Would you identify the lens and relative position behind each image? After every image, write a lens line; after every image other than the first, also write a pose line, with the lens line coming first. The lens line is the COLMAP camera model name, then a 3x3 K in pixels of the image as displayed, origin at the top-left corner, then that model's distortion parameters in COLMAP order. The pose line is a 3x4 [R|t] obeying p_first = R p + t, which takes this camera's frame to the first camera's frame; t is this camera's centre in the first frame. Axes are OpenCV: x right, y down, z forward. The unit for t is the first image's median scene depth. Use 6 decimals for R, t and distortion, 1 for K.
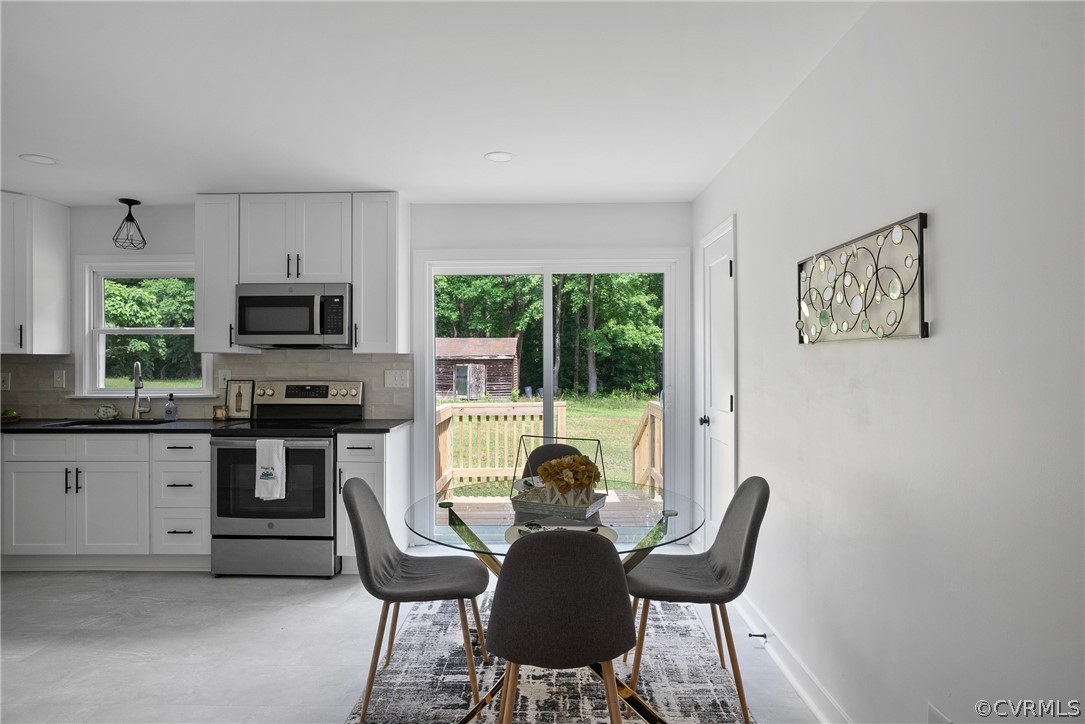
lens RADIAL K [[601.7, 0, 541.9], [0, 601.7, 362.8], [0, 0, 1]] dist [-0.026215, 0.019856]
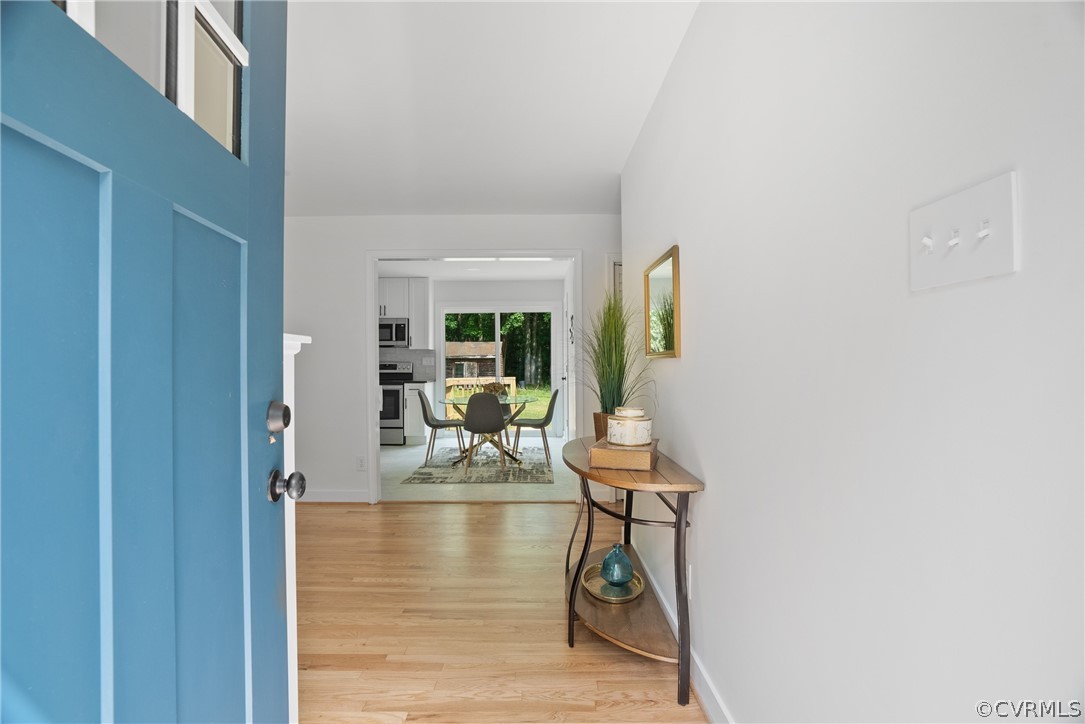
lens RADIAL K [[497.3, 0, 533.2], [0, 497.3, 360.4], [0, 0, 1]] dist [-0.021747, 0.006109]
pose [[0.999884, -0.001838, 0.015092, 0.114653], [0.001890, 0.999992, -0.003412, 0.031211], [-0.015085, 0.003440, 0.999880, -0.819471]]
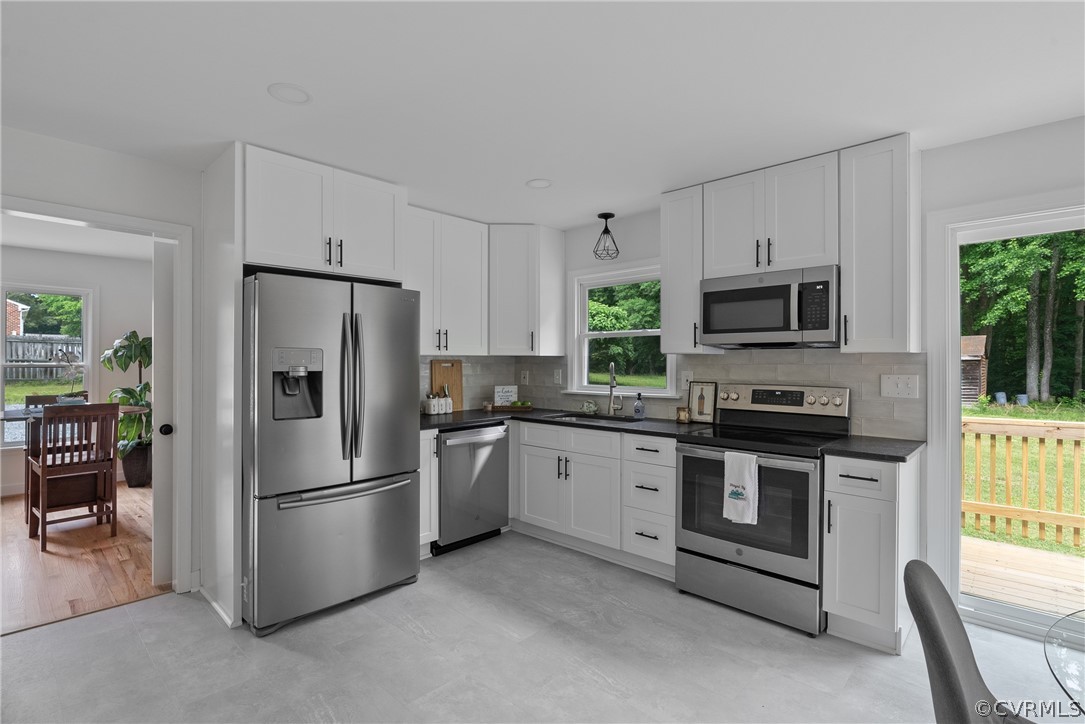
lens RADIAL K [[522.3, 0, 530.5], [0, 522.3, 361.2], [0, 0, 1]] dist [-0.021142, 0.000050]
pose [[0.727661, 0.001593, -0.685935, -0.136143], [-0.004130, 0.999989, -0.002060, -0.001591], [0.685924, 0.004332, 0.727660, 0.209779]]
